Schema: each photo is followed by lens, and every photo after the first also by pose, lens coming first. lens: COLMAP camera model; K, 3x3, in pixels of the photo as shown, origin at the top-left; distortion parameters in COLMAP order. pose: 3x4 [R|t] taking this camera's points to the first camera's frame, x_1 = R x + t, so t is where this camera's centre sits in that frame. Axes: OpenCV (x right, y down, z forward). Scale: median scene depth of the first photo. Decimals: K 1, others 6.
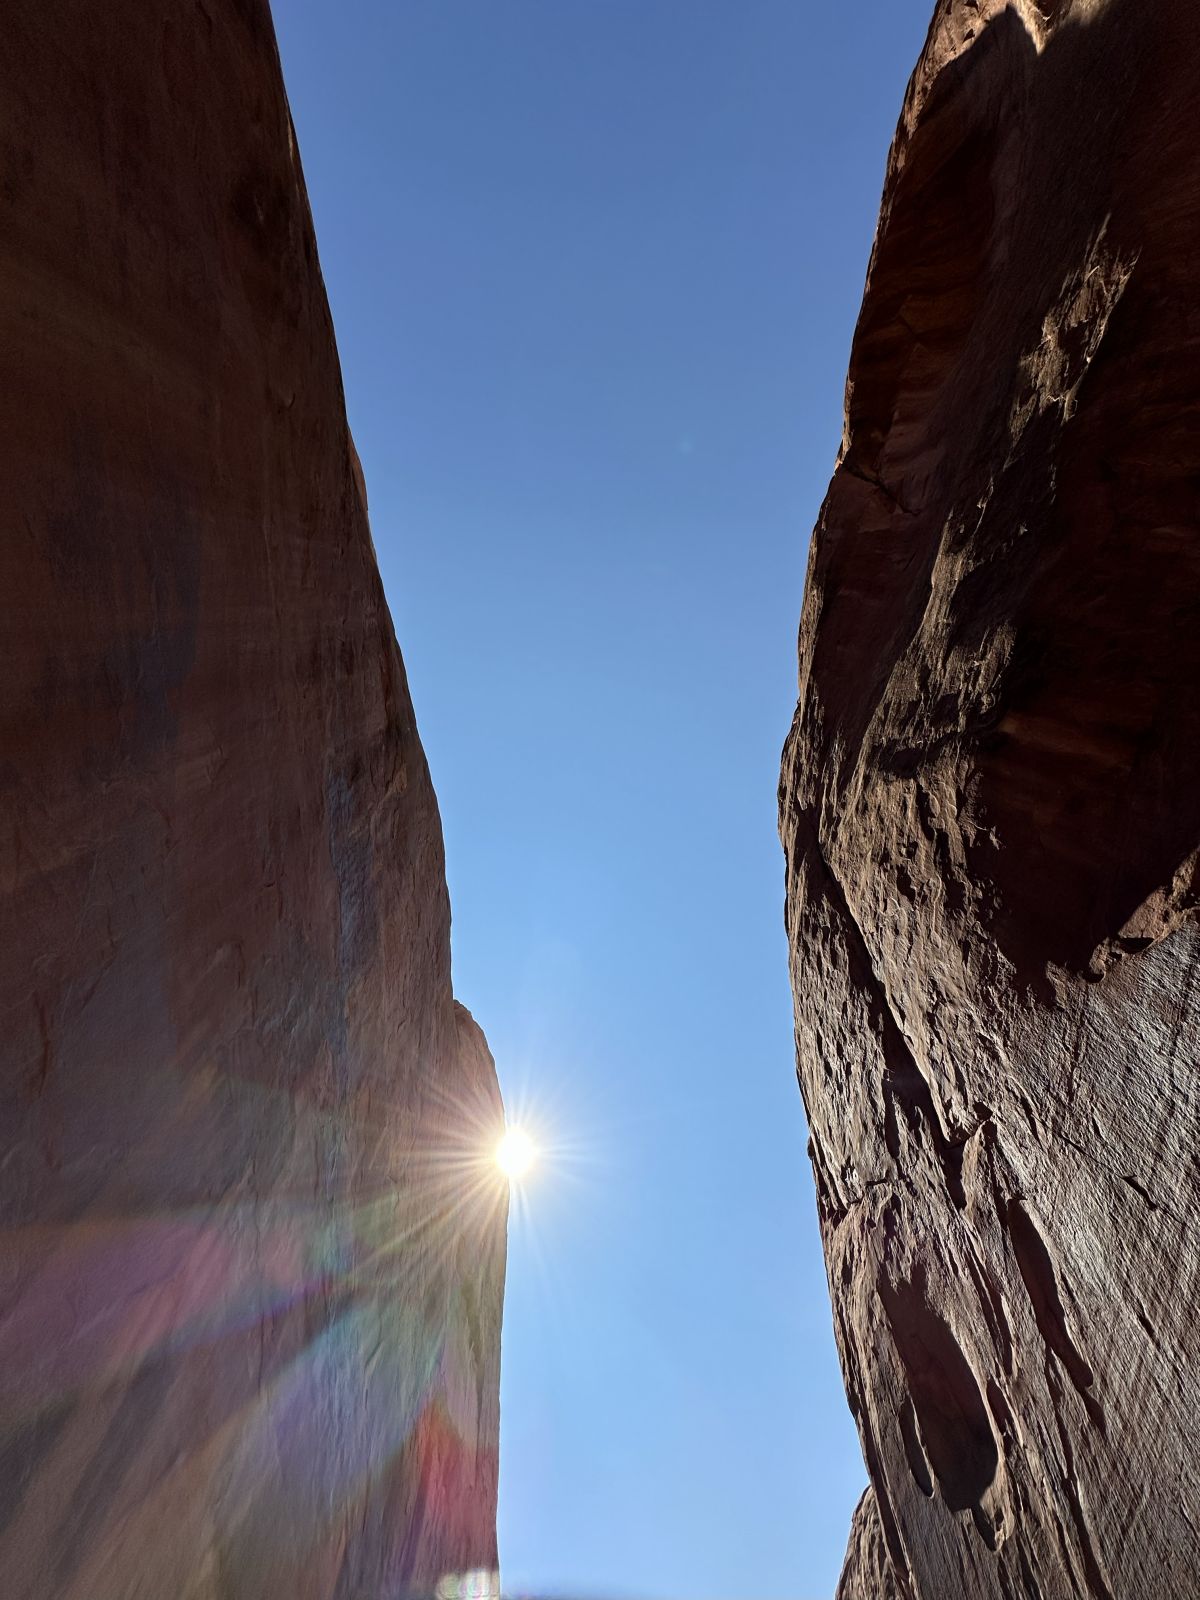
lens RADIAL K [[636.6, 0, 600.0], [0, 636.6, 800.0], [0, 0, 1]] dist [-0.001175, -0.000435]
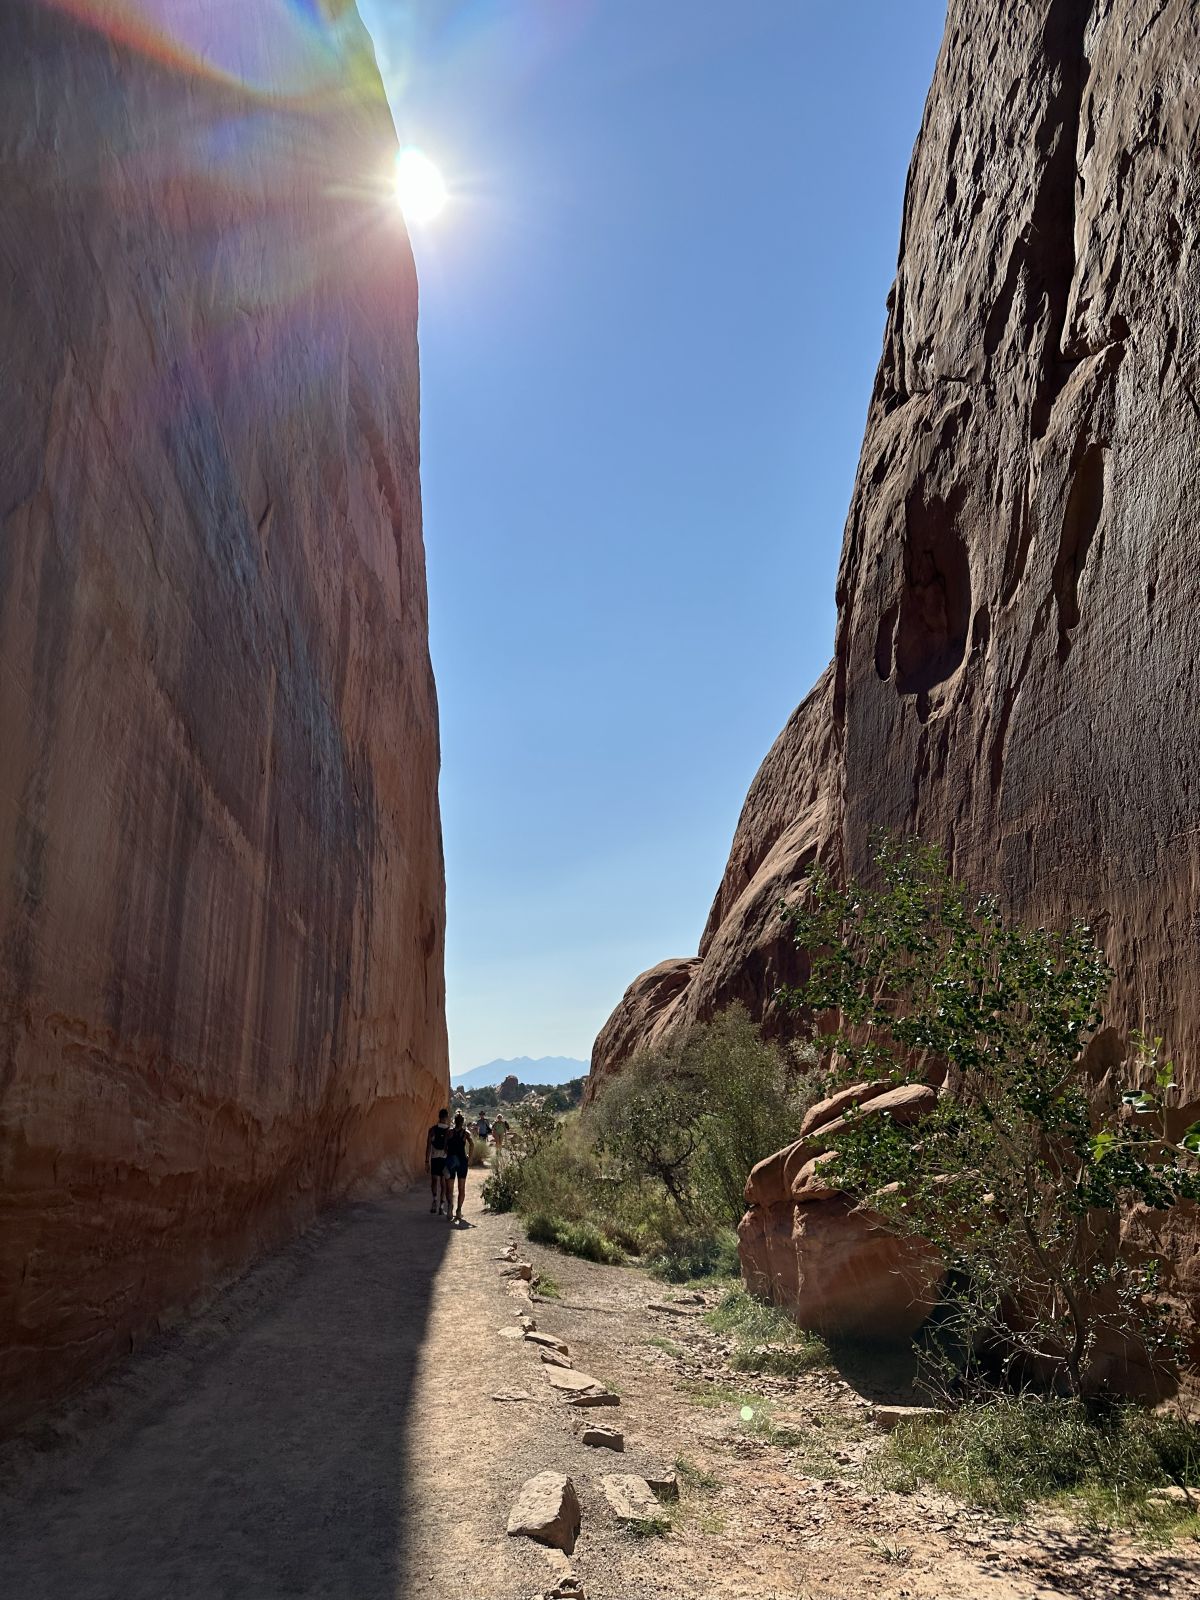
lens RADIAL K [[1164.9, 0, 600.0], [0, 1164.9, 800.0], [0, 0, 1]] dist [0.119310, -0.191243]
pose [[0.997352, 0.052554, 0.050263, 0.008857], [-0.070692, 0.538576, 0.839606, -0.237563], [0.017055, -0.840937, 0.540865, -0.107193]]
